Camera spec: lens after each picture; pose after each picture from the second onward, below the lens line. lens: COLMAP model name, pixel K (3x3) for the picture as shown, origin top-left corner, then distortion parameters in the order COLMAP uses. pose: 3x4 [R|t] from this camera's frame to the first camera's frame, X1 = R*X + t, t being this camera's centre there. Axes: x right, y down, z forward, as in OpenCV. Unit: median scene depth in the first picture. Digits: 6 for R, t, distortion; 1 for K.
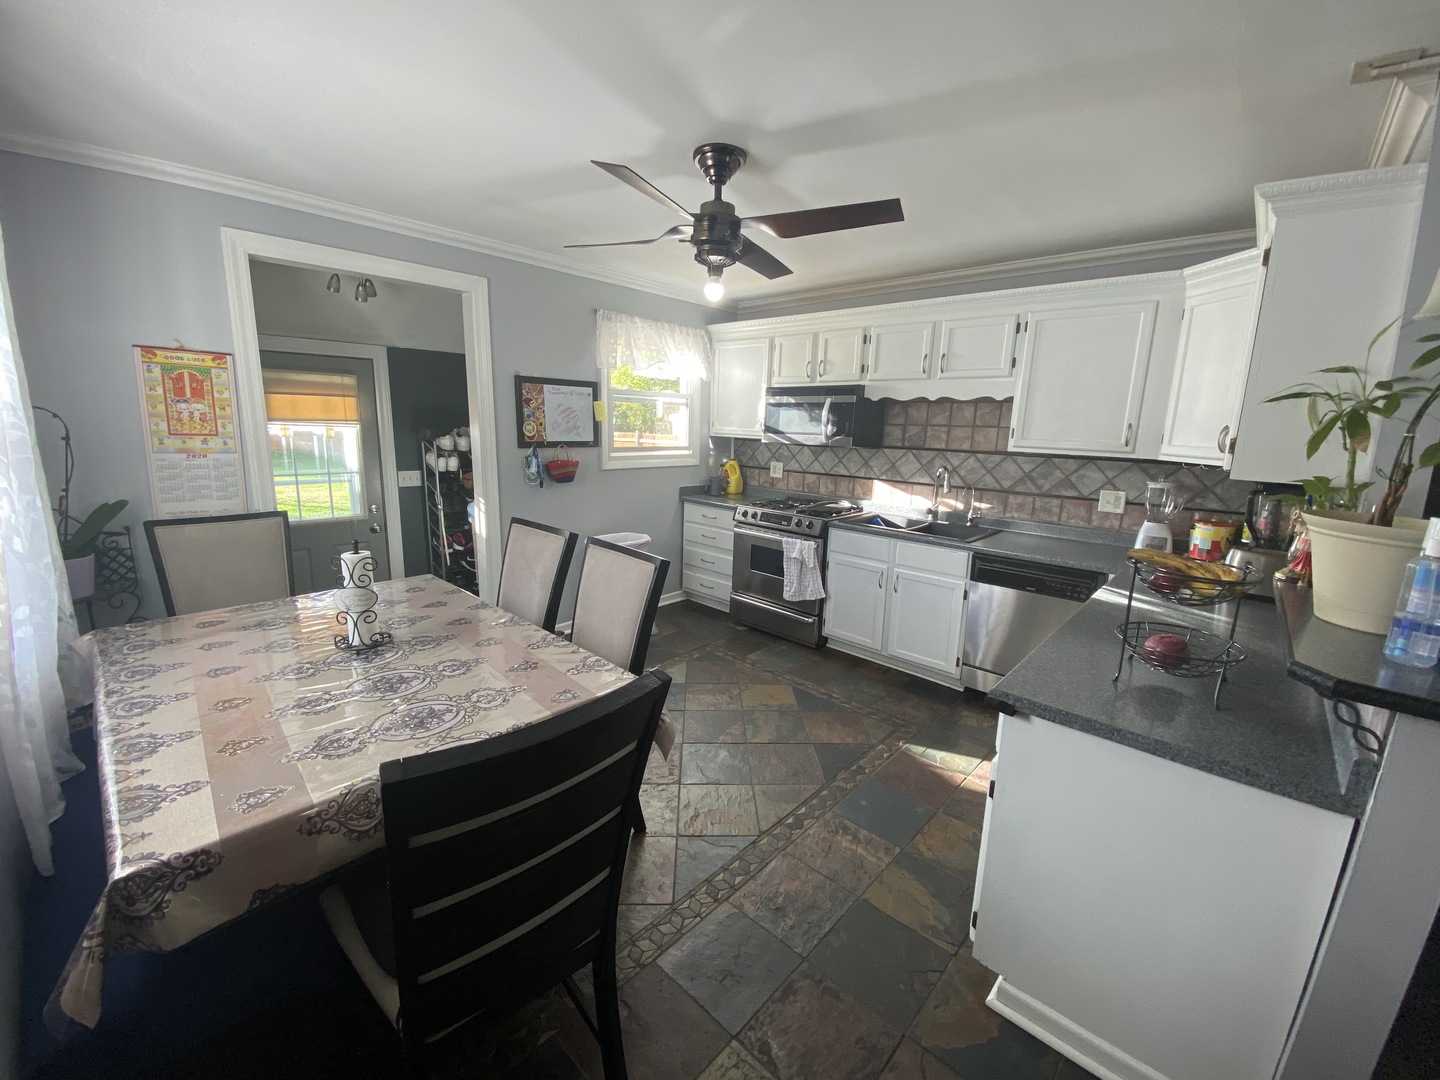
lens RADIAL K [[585.8, 0, 718.9], [0, 585.8, 533.0], [0, 0, 1]] dist [0.030108, -0.024587]
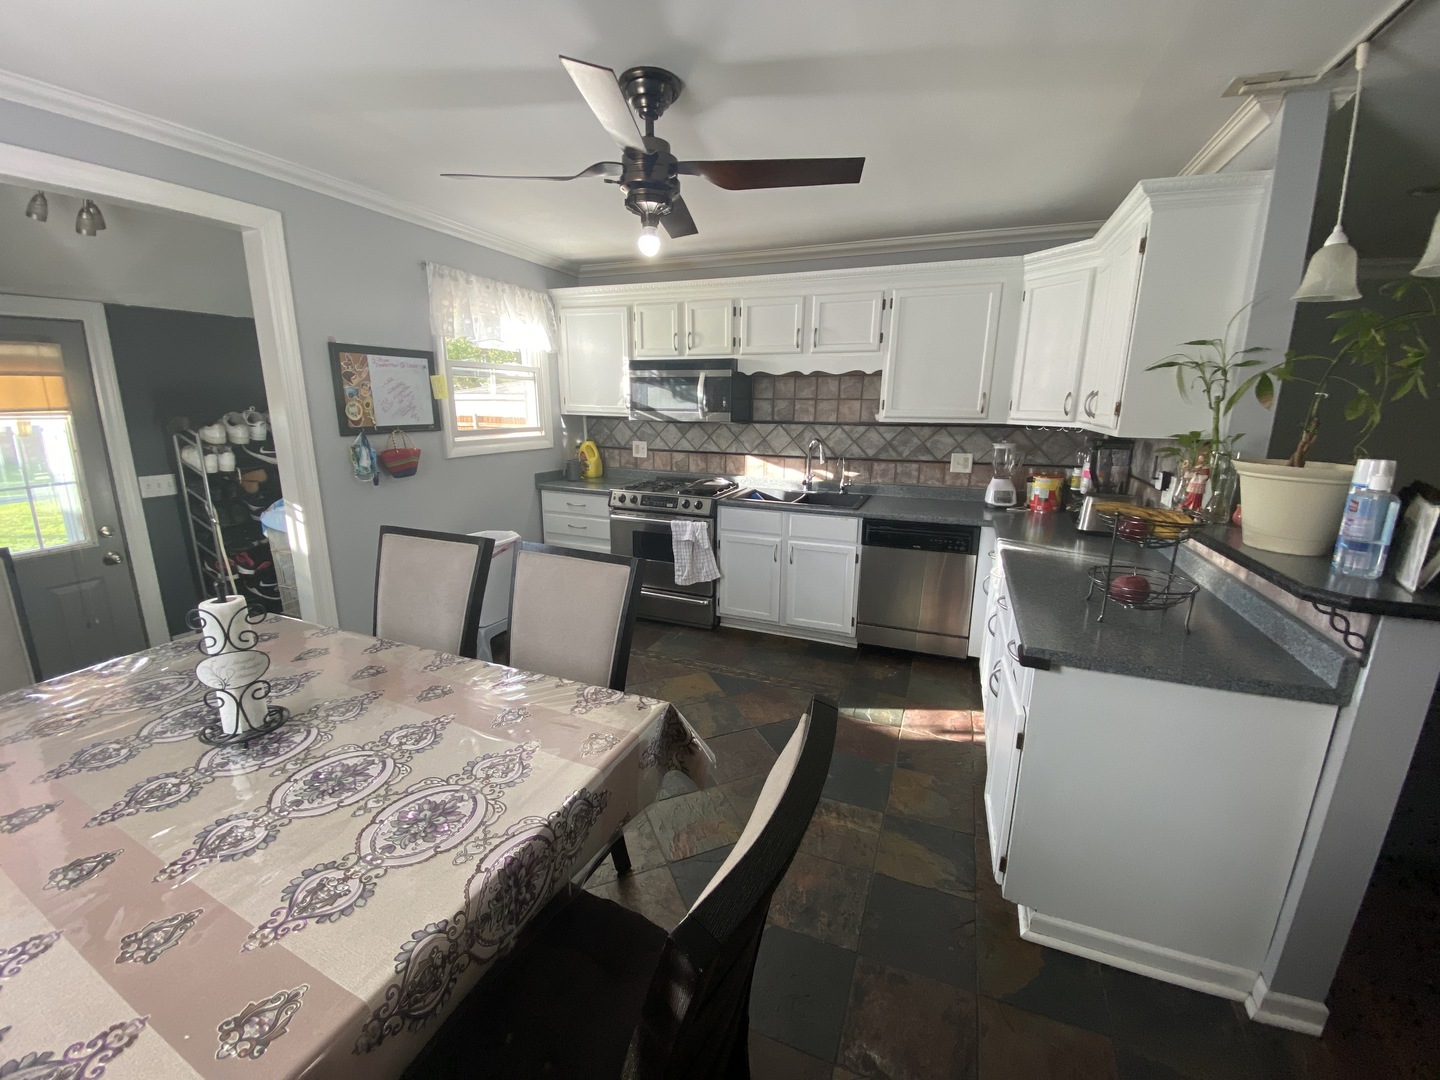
lens RADIAL K [[585.8, 0, 718.9], [0, 585.8, 533.0], [0, 0, 1]] dist [0.030108, -0.024587]
pose [[0.933866, -0.096926, 0.344237, -0.152833], [0.084319, 0.995110, 0.051445, -0.014626], [-0.347540, -0.019017, 0.937472, 0.085559]]
